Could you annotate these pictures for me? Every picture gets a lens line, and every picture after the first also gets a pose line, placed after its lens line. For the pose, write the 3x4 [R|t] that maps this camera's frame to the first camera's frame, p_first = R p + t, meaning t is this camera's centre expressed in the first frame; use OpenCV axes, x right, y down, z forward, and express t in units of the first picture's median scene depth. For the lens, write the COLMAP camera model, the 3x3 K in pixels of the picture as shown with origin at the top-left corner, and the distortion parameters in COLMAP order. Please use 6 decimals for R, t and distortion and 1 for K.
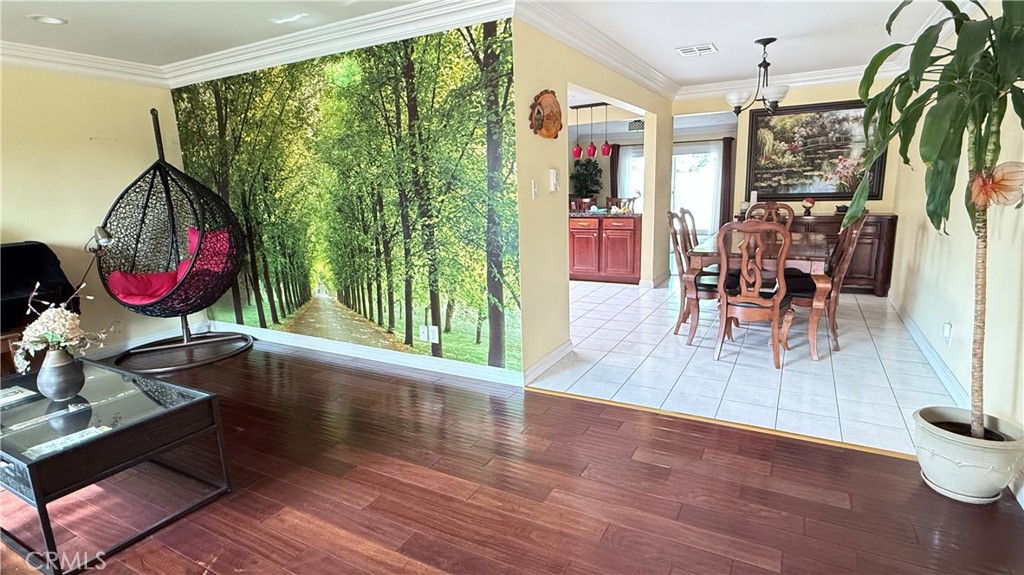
lens RADIAL K [[521.4, 0, 513.9], [0, 521.4, 287.5], [0, 0, 1]] dist [-0.030821, 0.005474]
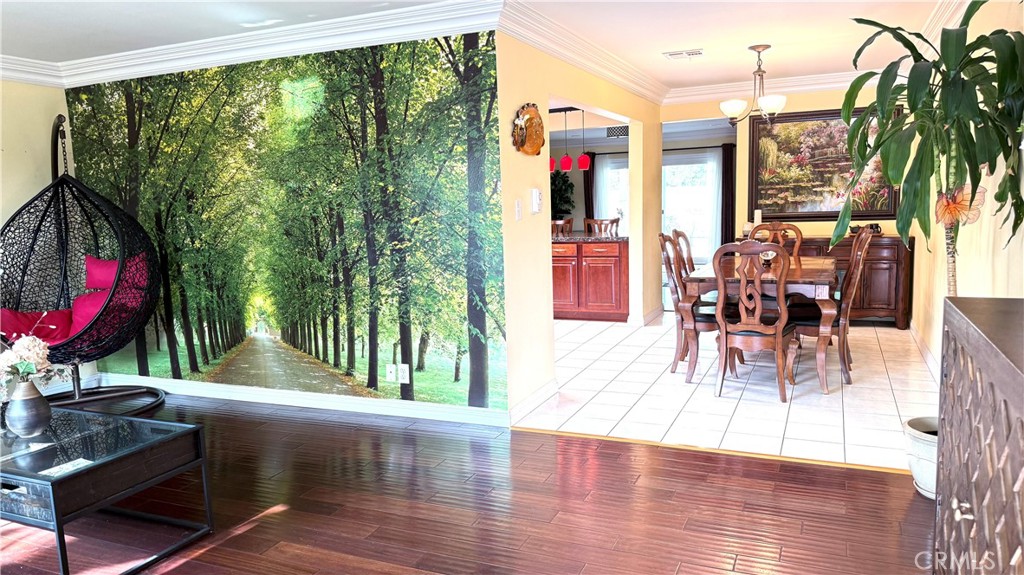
lens RADIAL K [[721.7, 0, 514.9], [0, 721.7, 295.2], [0, 0, 1]] dist [0.001019, -0.039603]
pose [[0.995614, -0.012813, 0.092671, -0.069977], [0.018921, 0.997684, -0.065336, 0.036849], [-0.091619, 0.066803, 0.993551, -0.208482]]
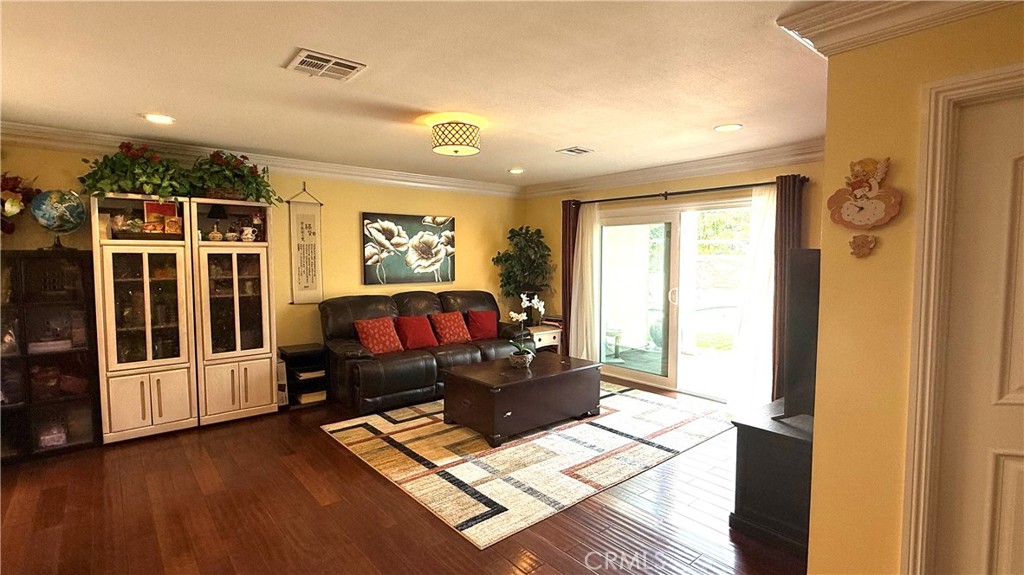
lens RADIAL K [[484.3, 0, 510.3], [0, 484.3, 287.4], [0, 0, 1]] dist [-0.001970, 0.000925]
pose [[0.935632, 0.054514, -0.348743, 0.939407], [-0.099194, 0.988795, -0.111559, -0.387373], [0.338754, 0.138971, 0.930555, 1.622986]]
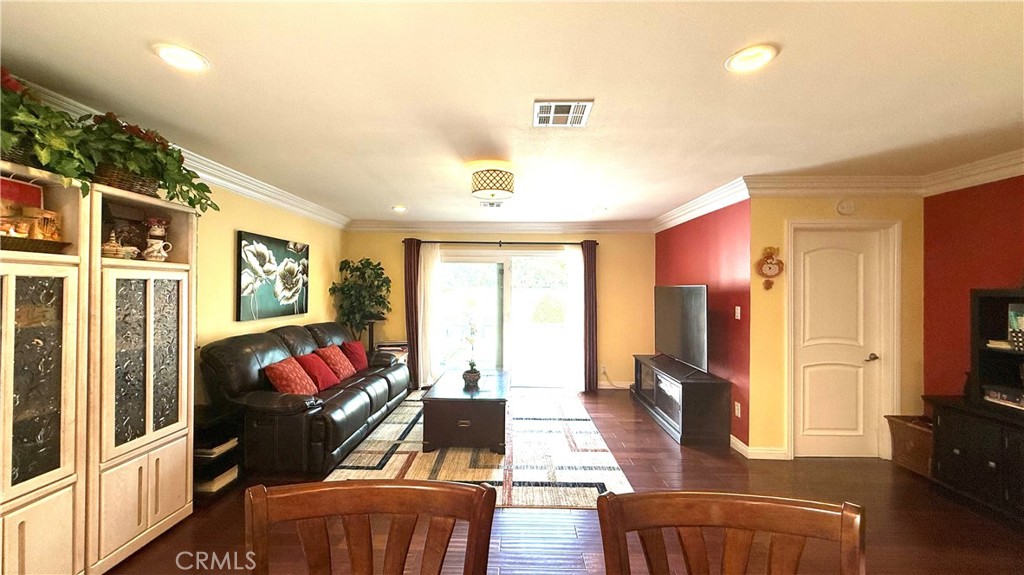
lens RADIAL K [[406.6, 0, 507.7], [0, 406.6, 286.3], [0, 0, 1]] dist [-0.001436, 0.000109]
pose [[0.881386, 0.041437, 0.470575, 0.217290], [0.058795, 0.978777, -0.196311, -0.369821], [-0.468723, 0.200694, 0.860245, 1.670451]]
